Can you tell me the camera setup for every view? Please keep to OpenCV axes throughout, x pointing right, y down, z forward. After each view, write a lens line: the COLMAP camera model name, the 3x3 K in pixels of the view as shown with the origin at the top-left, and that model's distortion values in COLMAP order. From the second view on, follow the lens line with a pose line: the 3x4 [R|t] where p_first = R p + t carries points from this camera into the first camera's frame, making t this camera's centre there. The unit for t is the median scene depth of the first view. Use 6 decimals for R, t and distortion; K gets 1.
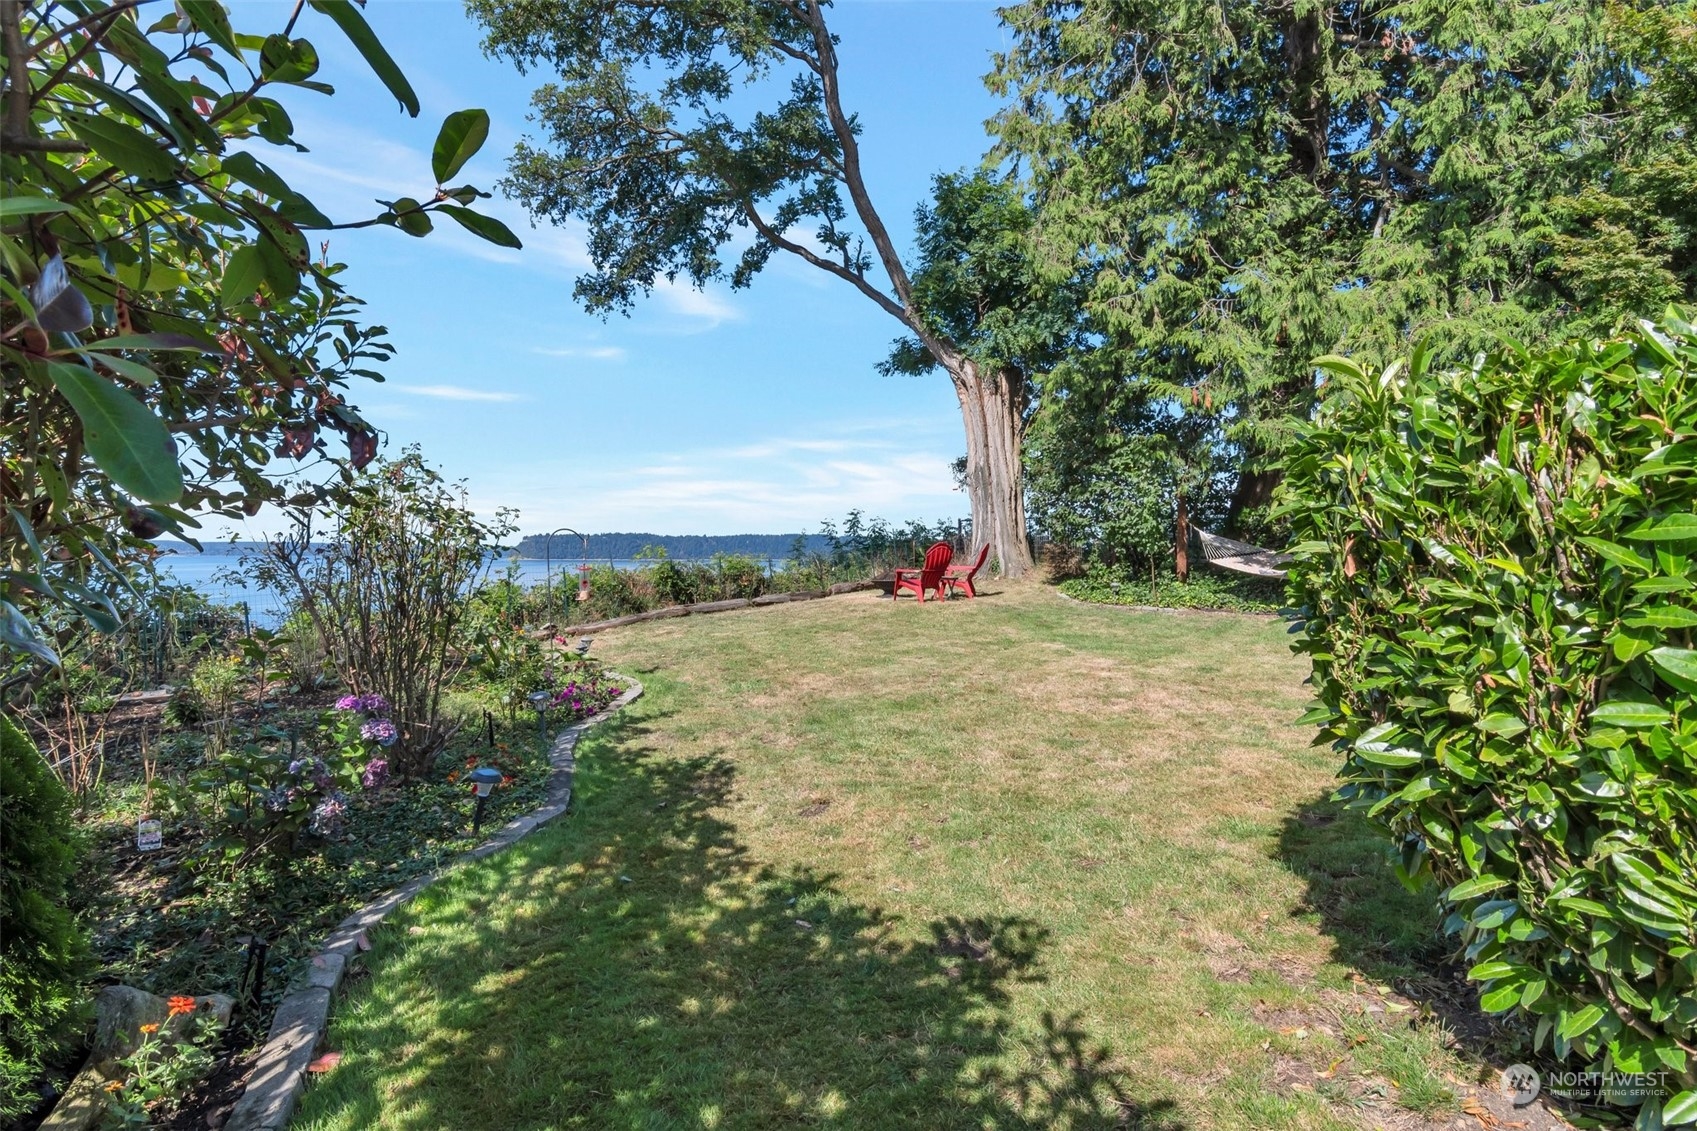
lens RADIAL K [[766.1, 0, 847.3], [0, 766.1, 600.3], [0, 0, 1]] dist [-0.001465, -0.000166]
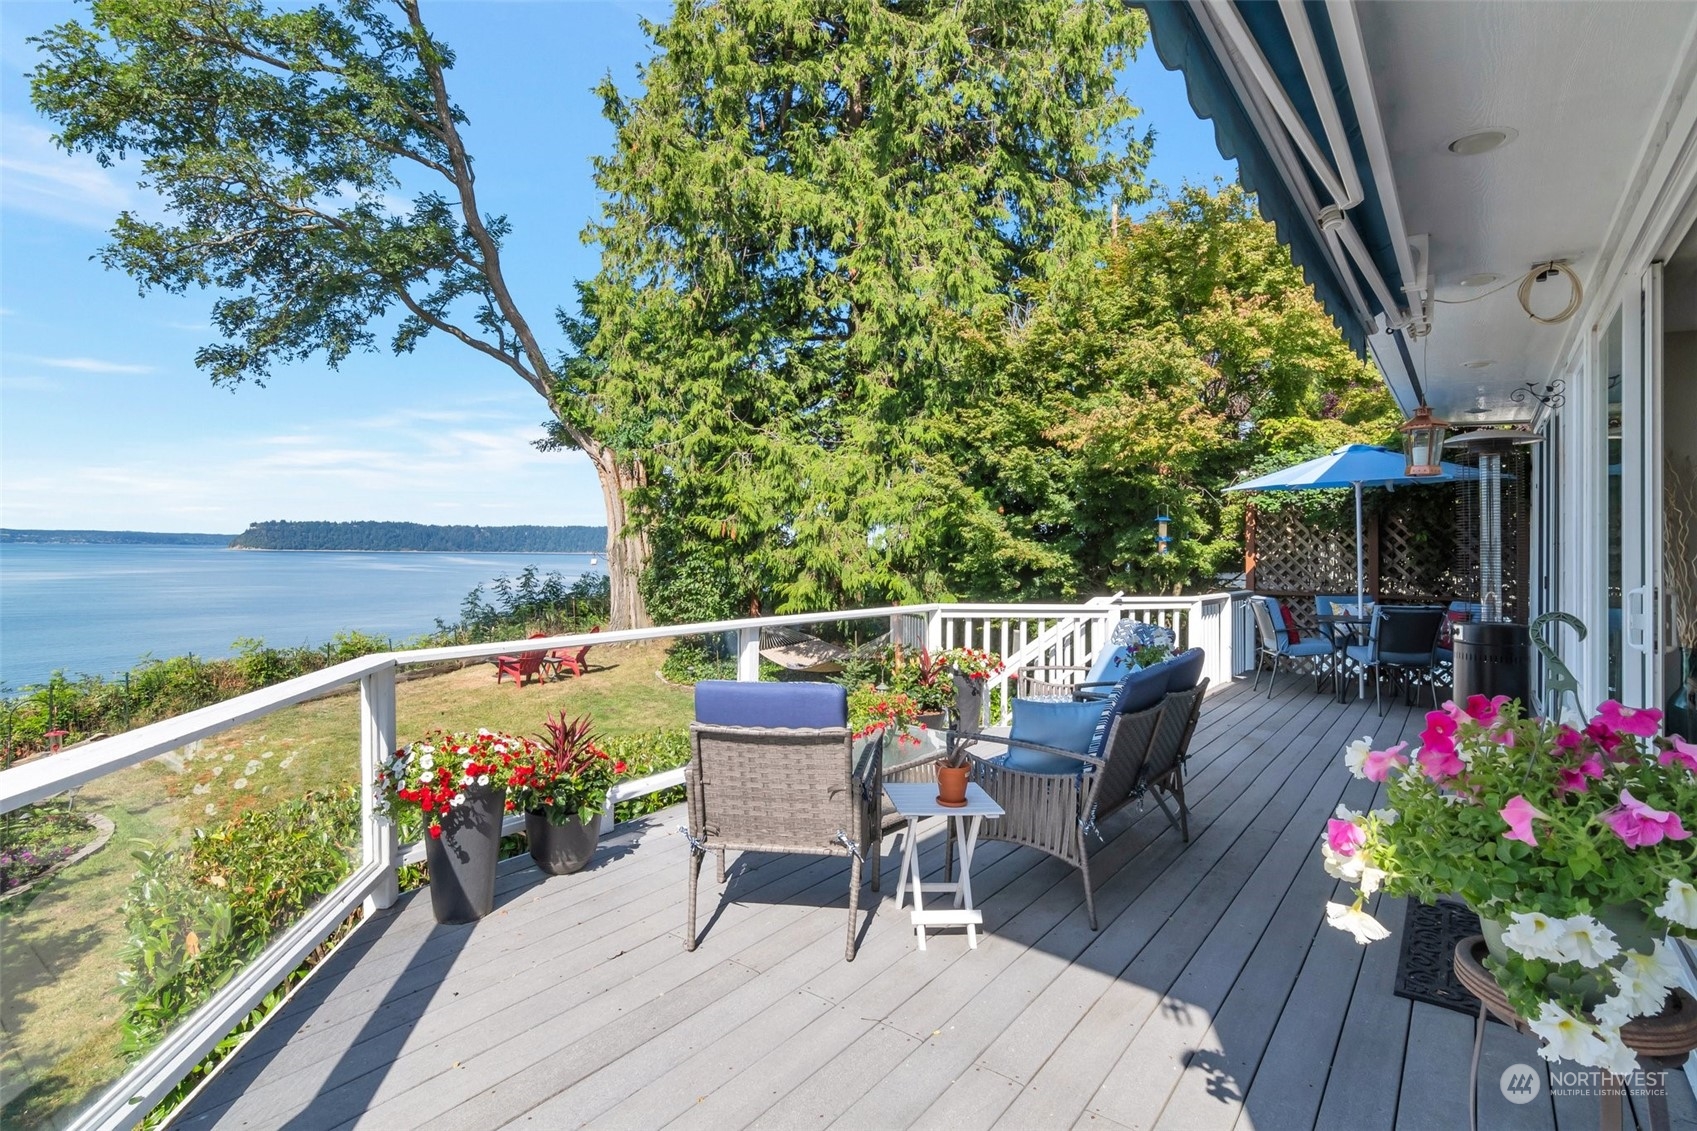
lens RADIAL K [[760.8, 0, 848.5], [0, 760.8, 565.5], [0, 0, 1]] dist [-0.003563, -0.000117]
pose [[0.967425, -0.000825, 0.253156, 0.210403], [0.007030, 0.999697, -0.023607, -0.109387], [-0.253060, 0.024618, 0.967137, -0.154636]]
